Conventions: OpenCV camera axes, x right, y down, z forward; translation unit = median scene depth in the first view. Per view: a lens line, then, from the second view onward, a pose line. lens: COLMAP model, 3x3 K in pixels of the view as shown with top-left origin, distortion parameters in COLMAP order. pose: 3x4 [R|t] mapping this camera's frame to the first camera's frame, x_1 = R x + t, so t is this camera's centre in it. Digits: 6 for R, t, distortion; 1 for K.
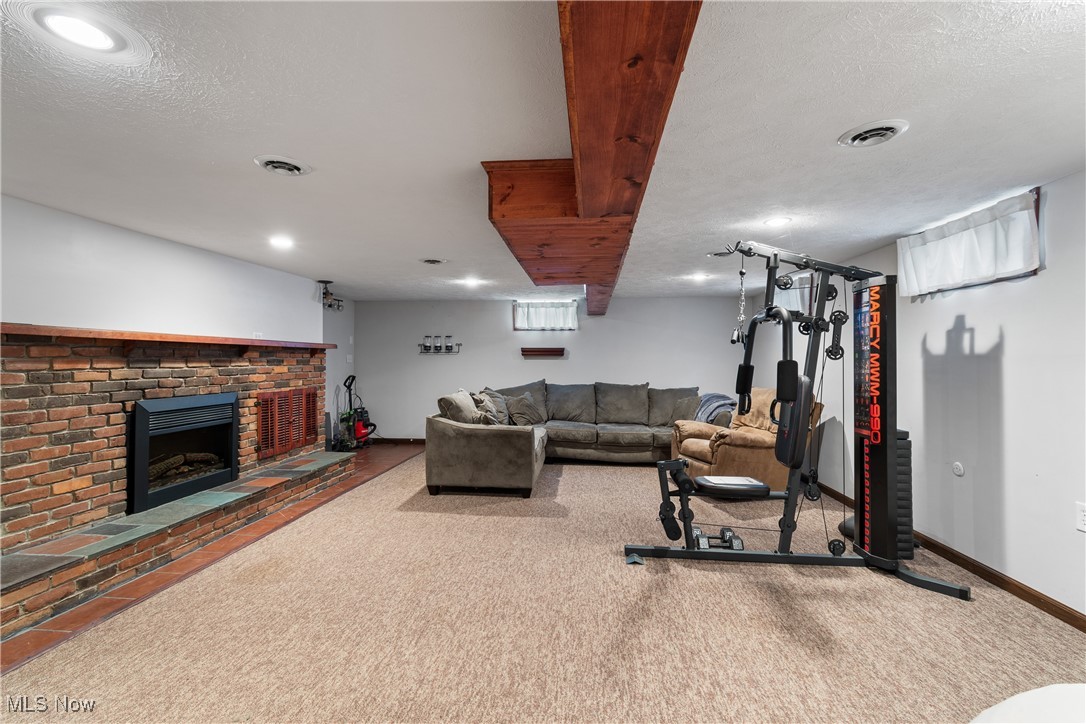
lens RADIAL K [[486.5, 0, 543.1], [0, 486.5, 360.3], [0, 0, 1]] dist [0.000959, -0.001712]
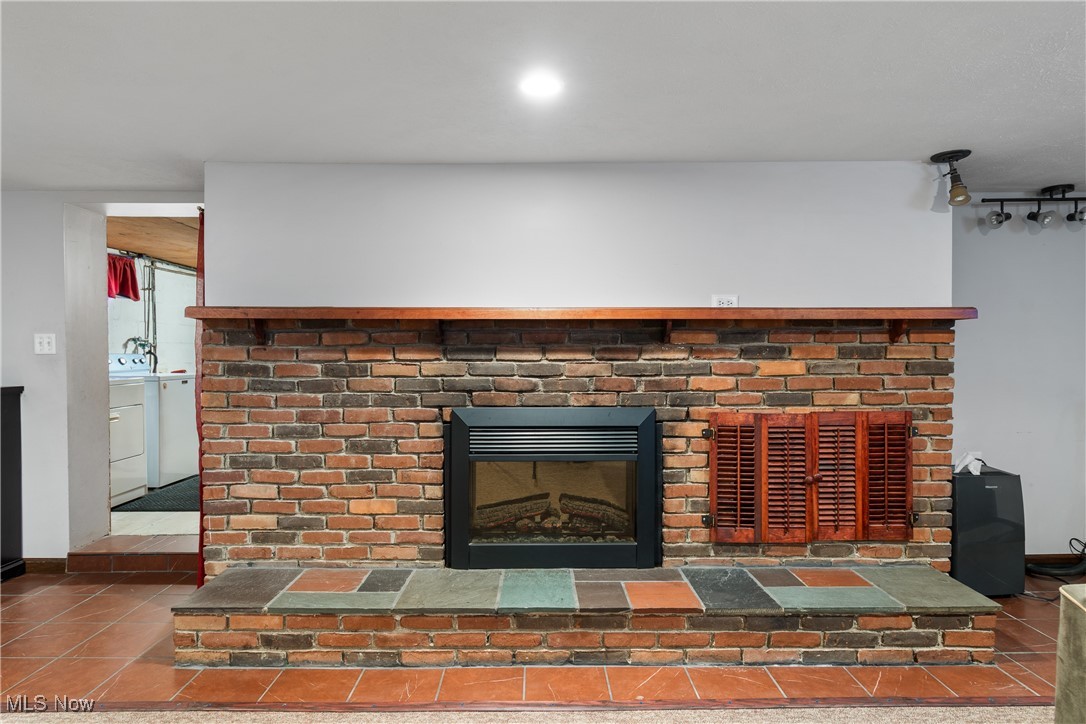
lens RADIAL K [[588.6, 0, 543.4], [0, 588.6, 355.5], [0, 0, 1]] dist [-0.001726, -0.000284]
pose [[0.111619, 0.006024, -0.993733, 0.012553], [0.001753, 0.999979, 0.006259, 0.003950], [0.993750, -0.002441, 0.111606, 0.952354]]
